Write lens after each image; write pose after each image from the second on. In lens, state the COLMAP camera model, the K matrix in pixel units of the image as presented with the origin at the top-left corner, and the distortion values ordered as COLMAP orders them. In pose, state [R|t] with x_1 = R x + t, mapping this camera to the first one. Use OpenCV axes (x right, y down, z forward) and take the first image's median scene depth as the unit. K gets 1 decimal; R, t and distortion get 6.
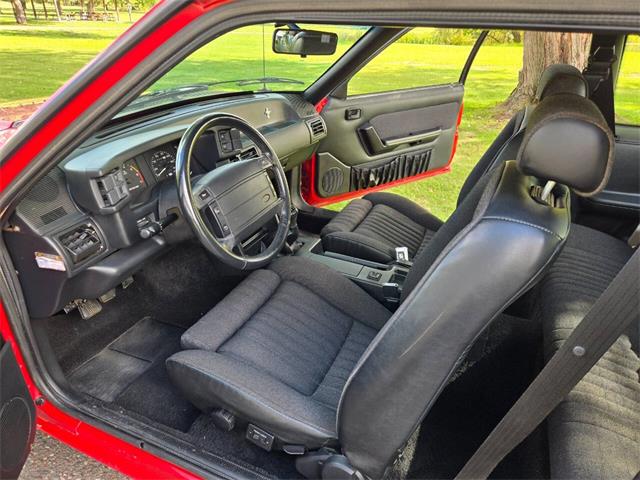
lens RADIAL K [[435.1, 0, 318.7], [0, 435.1, 238.0], [0, 0, 1]] dist [0.098482, -0.052492]
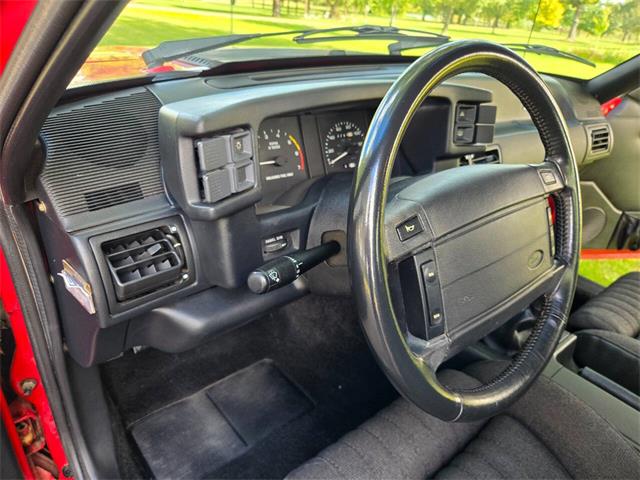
lens RADIAL K [[451.2, 0, 322.2], [0, 451.2, 237.9], [0, 0, 1]] dist [0.075884, -0.059484]
pose [[0.899769, 0.258024, -0.351908, -0.168153], [-0.265147, 0.963780, 0.028721, -0.072183], [0.346573, 0.067465, 0.935594, 0.532020]]
